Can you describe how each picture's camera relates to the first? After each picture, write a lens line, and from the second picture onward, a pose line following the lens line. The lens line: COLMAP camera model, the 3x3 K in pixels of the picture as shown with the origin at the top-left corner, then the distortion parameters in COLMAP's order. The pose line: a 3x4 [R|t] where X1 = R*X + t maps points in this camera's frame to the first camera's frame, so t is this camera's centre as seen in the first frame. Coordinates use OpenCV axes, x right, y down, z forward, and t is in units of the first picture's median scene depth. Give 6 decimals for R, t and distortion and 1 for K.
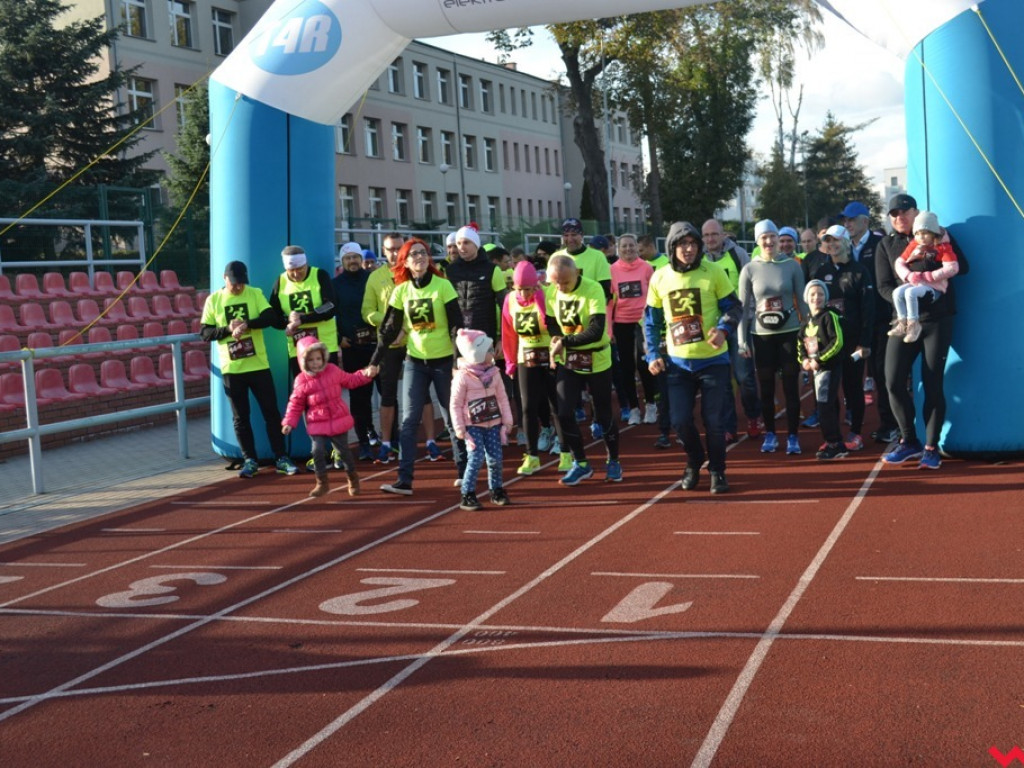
lens RADIAL K [[1393.6, 0, 512.0], [0, 1393.6, 384.0], [0, 0, 1]] dist [-0.039194, -0.001218]
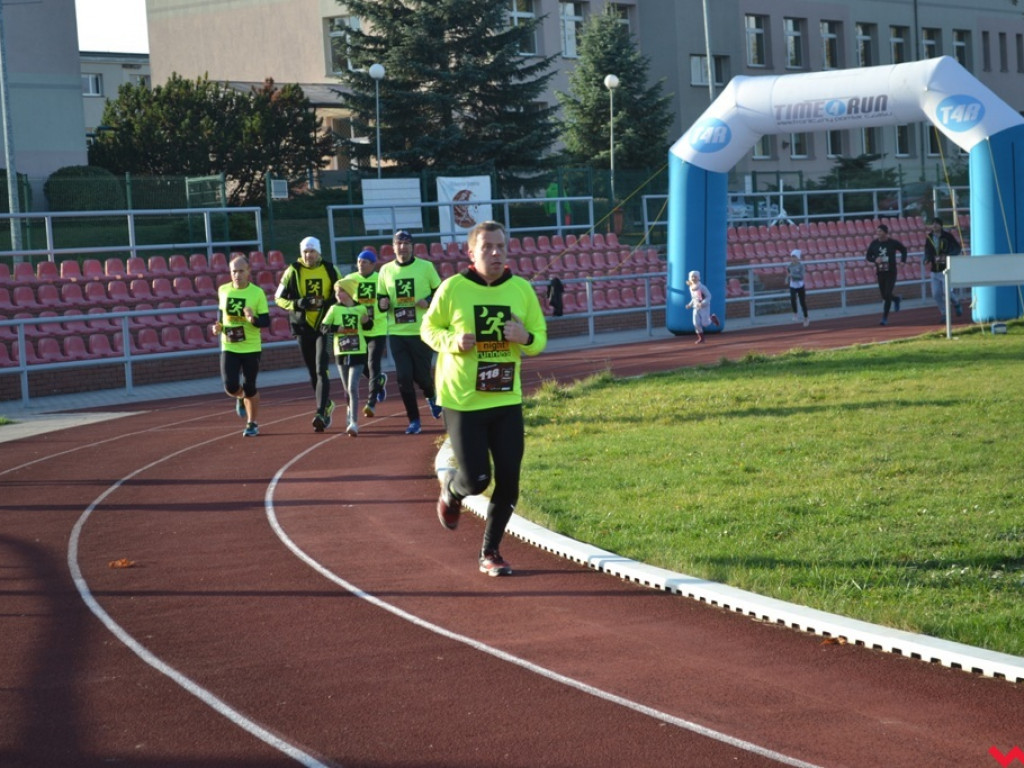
lens RADIAL K [[2728.9, 0, 512.0], [0, 2728.9, 384.0], [0, 0, 1]] dist [0.069107, 0.043627]
pose [[0.976900, 0.016570, -0.213052, 0.129487], [-0.019002, 0.999776, -0.009374, 0.052491], [0.212849, 0.013206, 0.976996, -0.915343]]
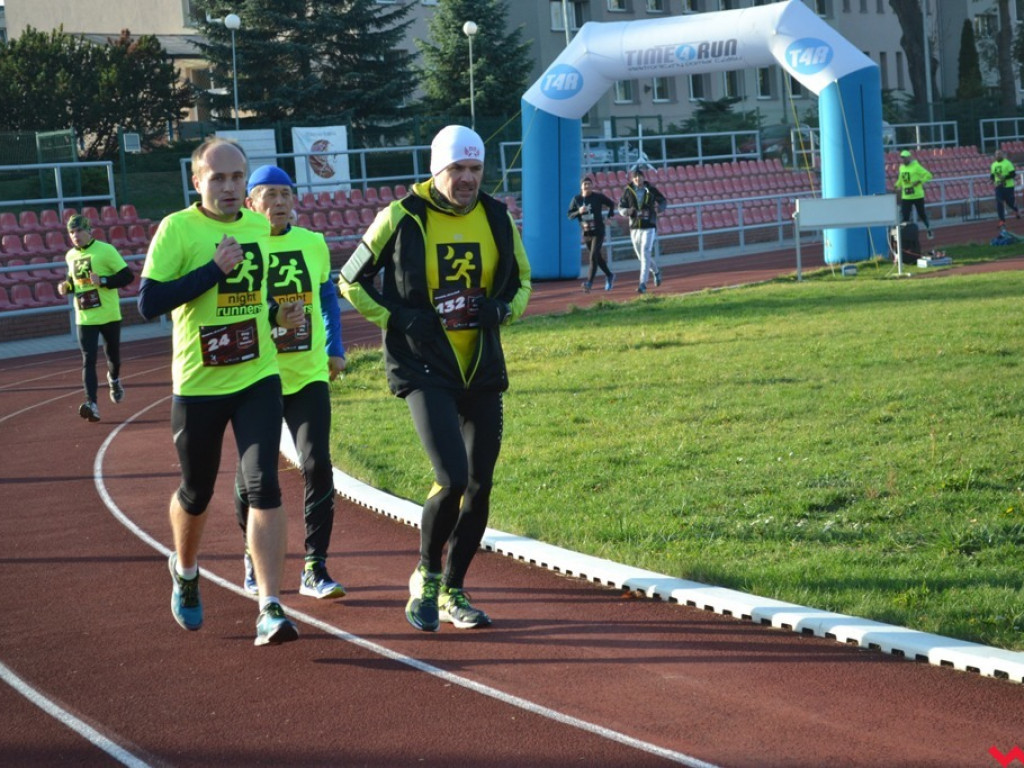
lens RADIAL K [[2728.9, 0, 512.0], [0, 2728.9, 384.0], [0, 0, 1]] dist [0.069107, 0.043627]
pose [[0.985692, 0.000278, -0.168558, 0.137627], [0.001405, 0.999950, 0.009863, 0.051103], [0.168552, -0.009959, 0.985642, -0.913262]]
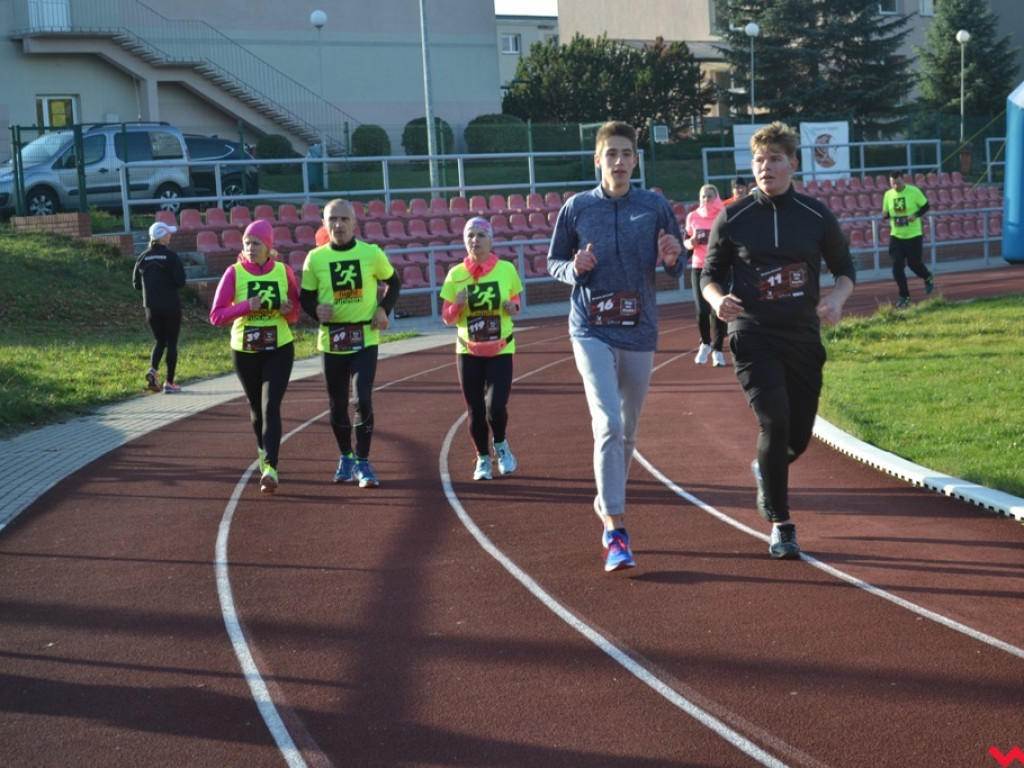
lens RADIAL K [[2365.0, 0, 513.8], [0, 2365.0, 397.6], [0, 0, 1]] dist [0.045906, 0.104691]
pose [[0.932869, 0.040119, -0.357975, 0.136805], [-0.029756, 0.998965, 0.034411, 0.051444], [0.358985, -0.021448, 0.933097, -0.908646]]
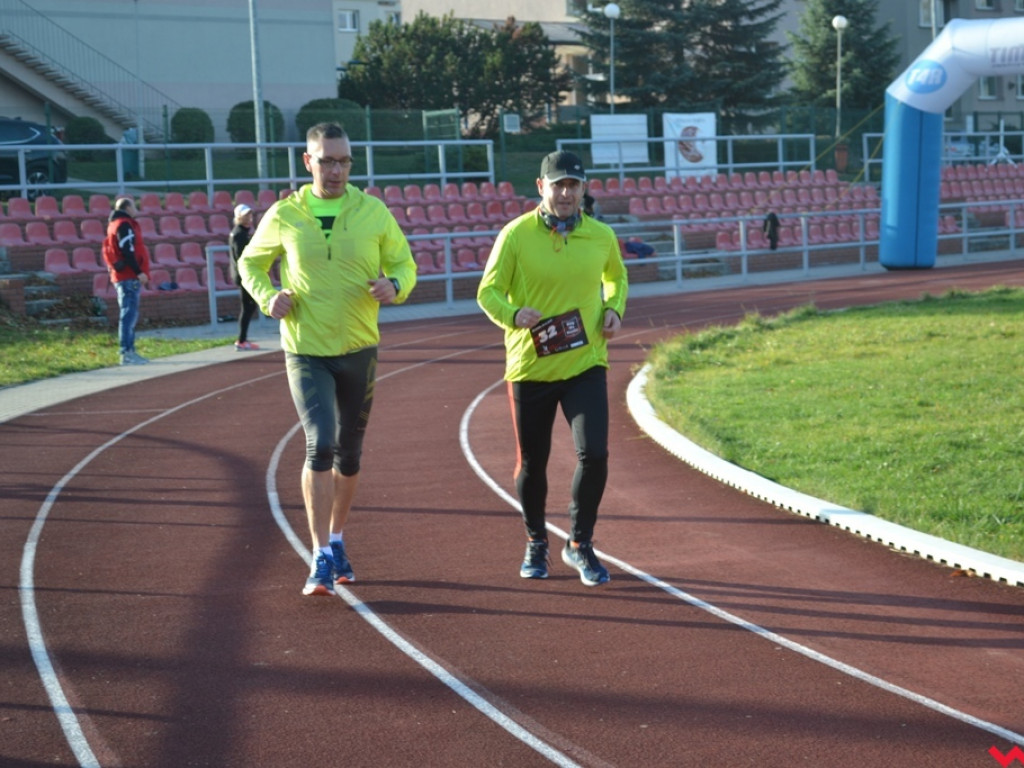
lens RADIAL K [[2606.5, 0, 512.0], [0, 2606.5, 384.0], [0, 0, 1]] dist [0.068837, 0.041664]
pose [[0.953137, 0.045006, -0.299174, 0.139055], [-0.040328, 0.998949, 0.021797, 0.051299], [0.299840, -0.008710, 0.953950, -0.914704]]
